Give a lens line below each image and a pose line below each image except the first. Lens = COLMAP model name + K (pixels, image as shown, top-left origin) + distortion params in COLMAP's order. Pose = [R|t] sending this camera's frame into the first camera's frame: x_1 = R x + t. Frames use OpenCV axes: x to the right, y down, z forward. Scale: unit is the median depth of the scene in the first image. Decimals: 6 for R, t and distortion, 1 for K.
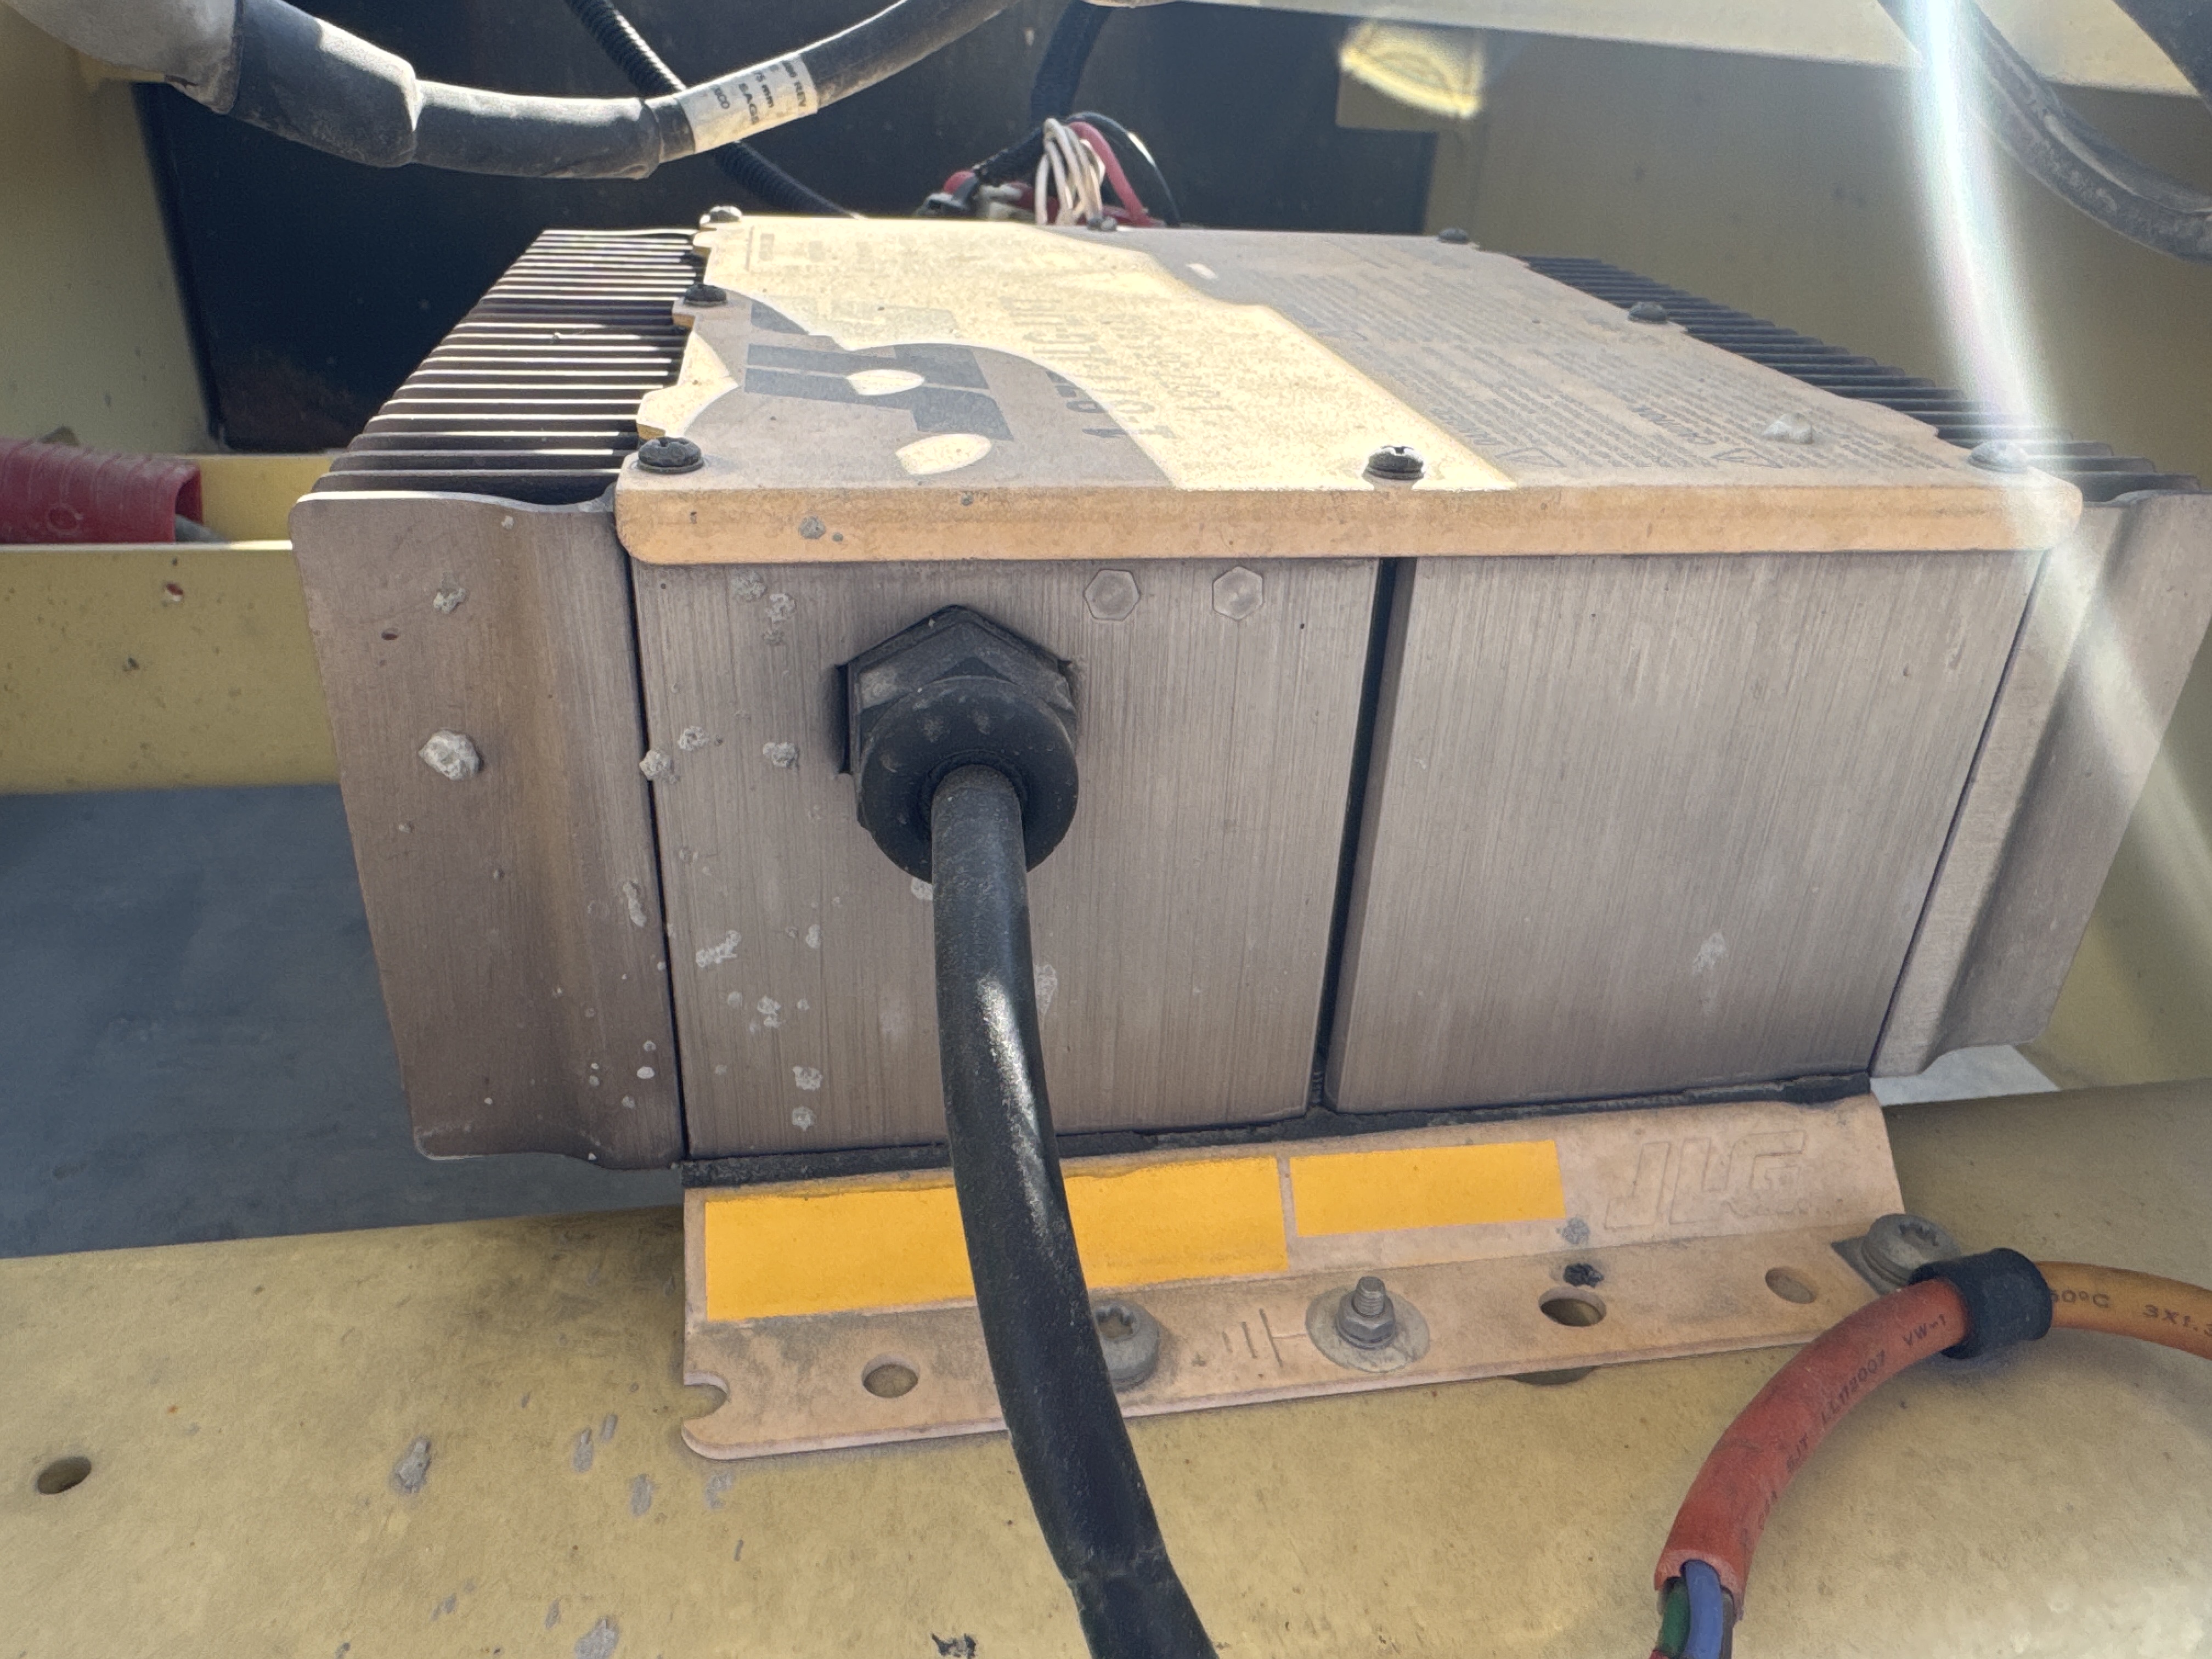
lens RADIAL K [[1612.0, 0, 1109.0], [0, 1612.0, 833.0], [0, 0, 1]] dist [0.011116, -0.018580]
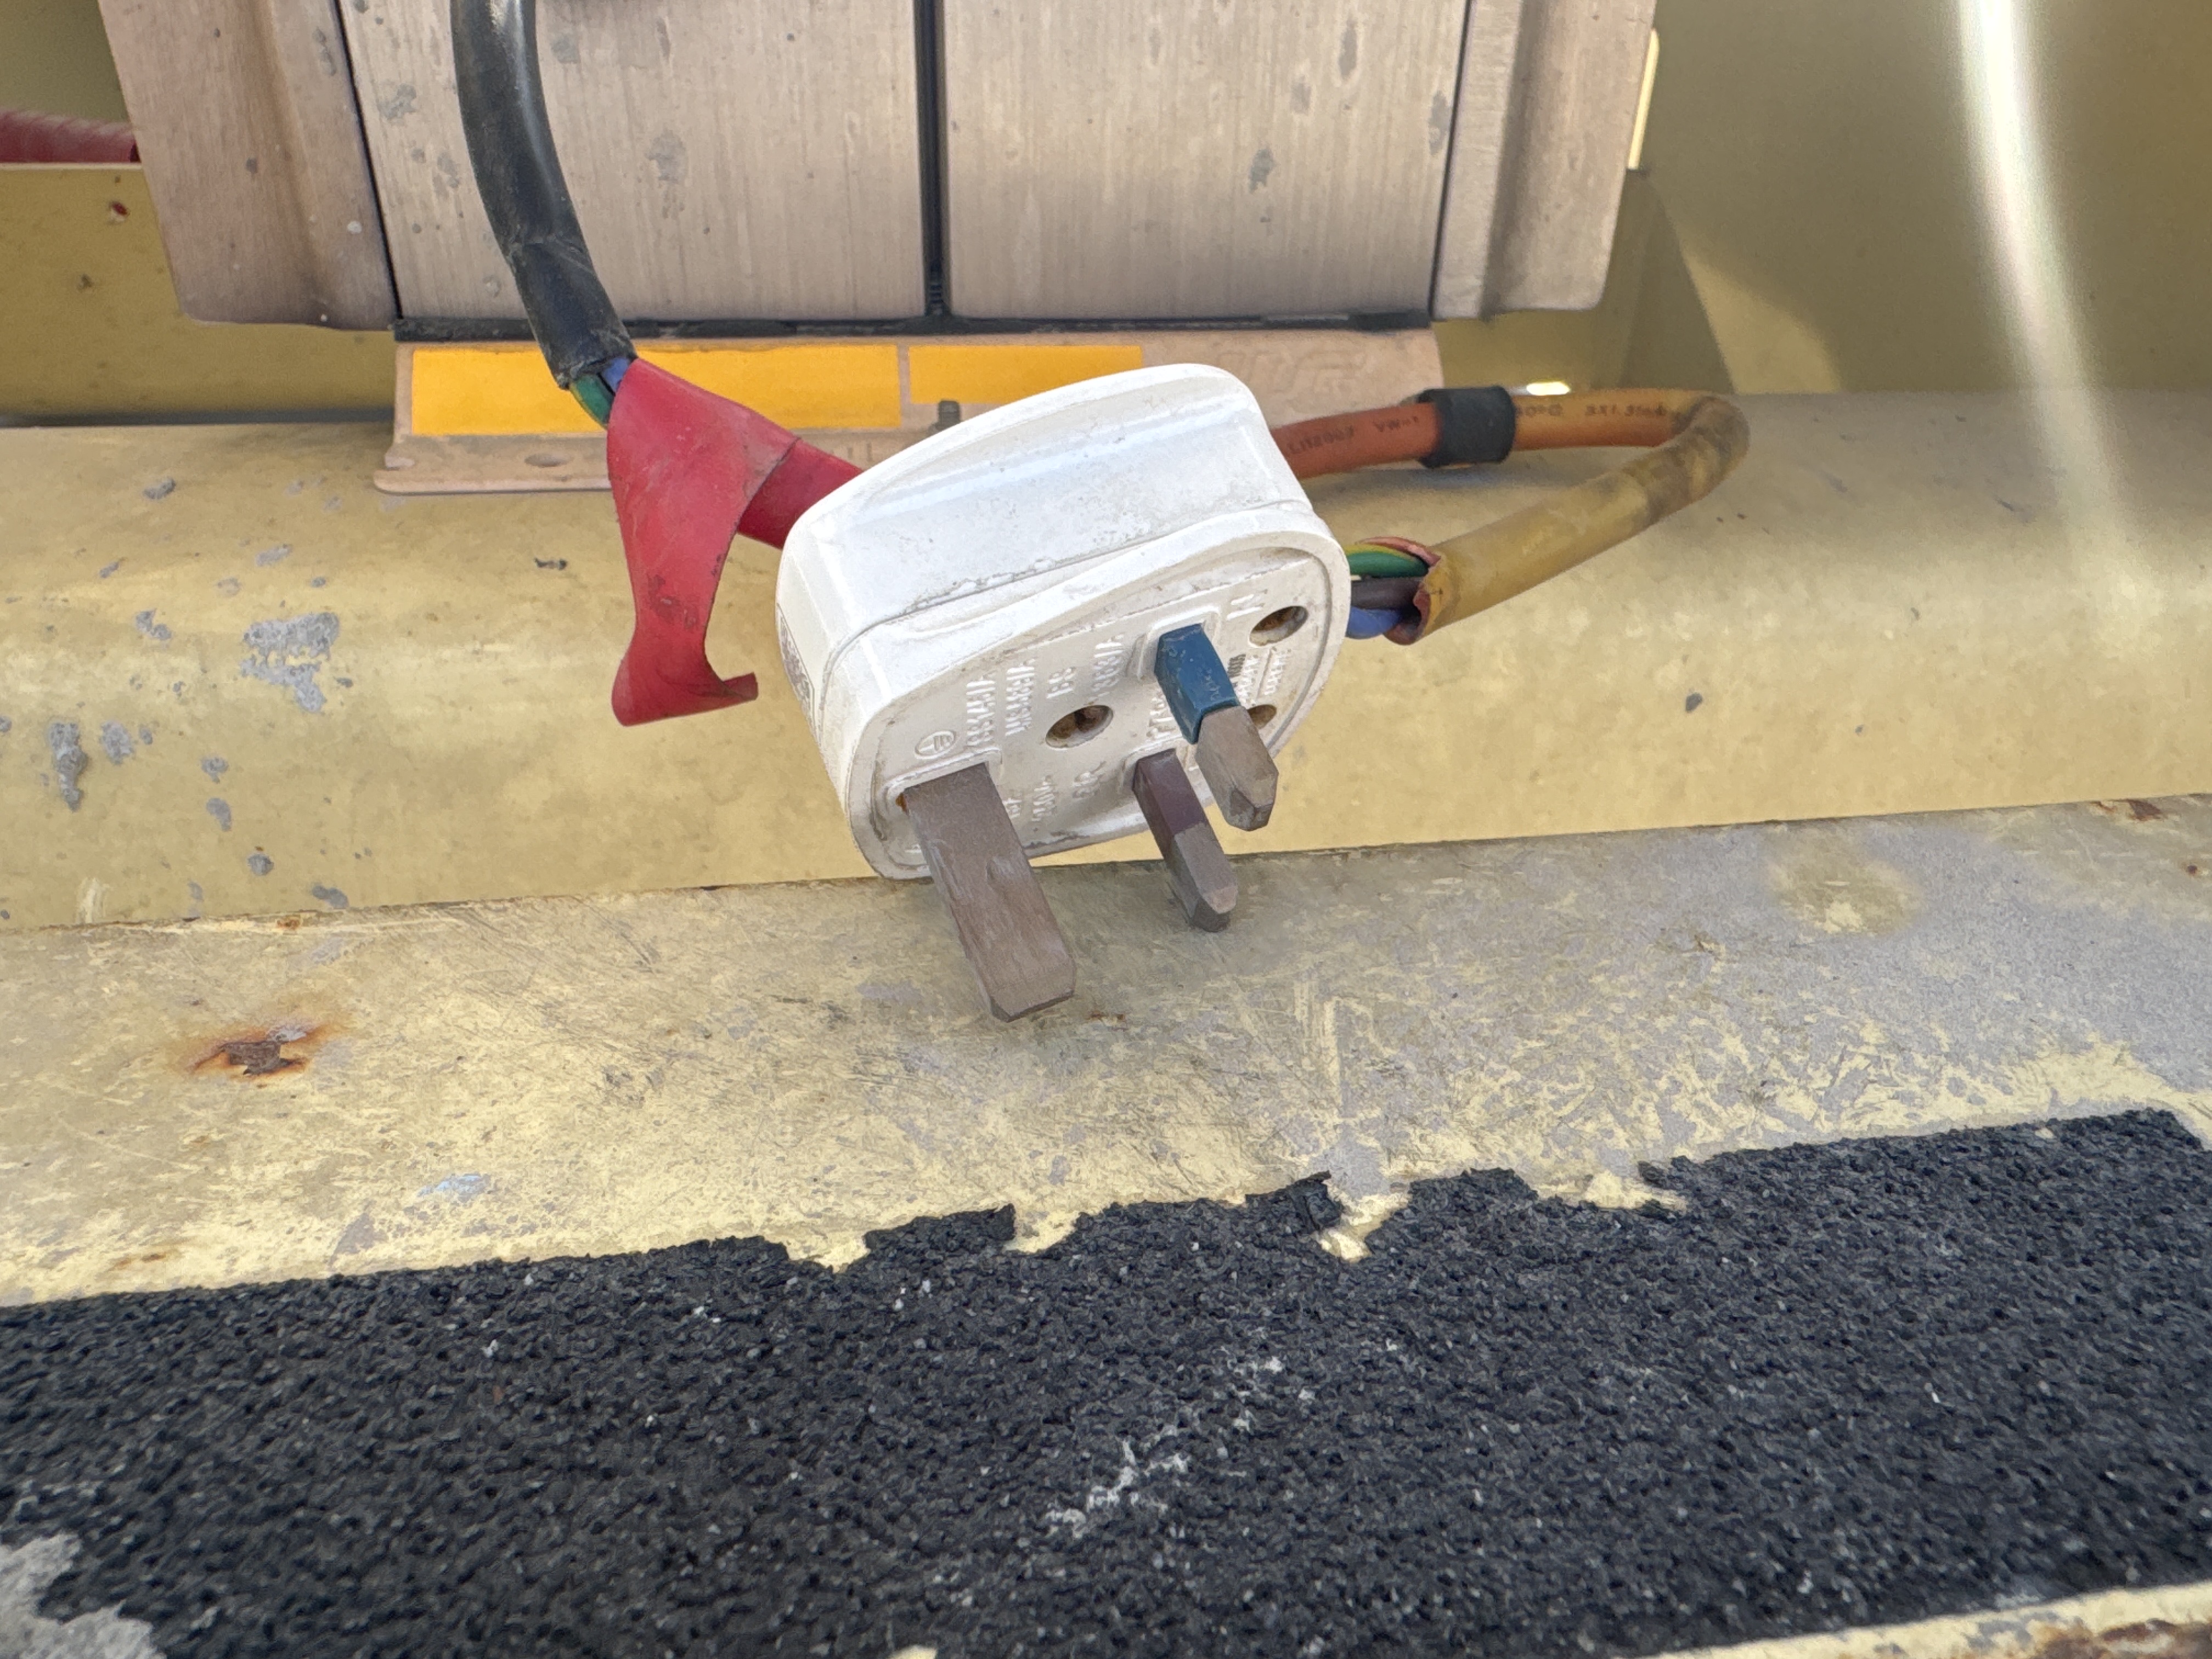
lens RADIAL K [[1612.0, 0, 1098.3], [0, 1612.0, 828.0], [0, 0, 1]] dist [0.011116, -0.018580]
pose [[0.999126, -0.005120, -0.041481, 0.320102], [0.007153, 0.998773, 0.049001, 0.533422], [0.041179, -0.049255, 0.997937, -0.225294]]
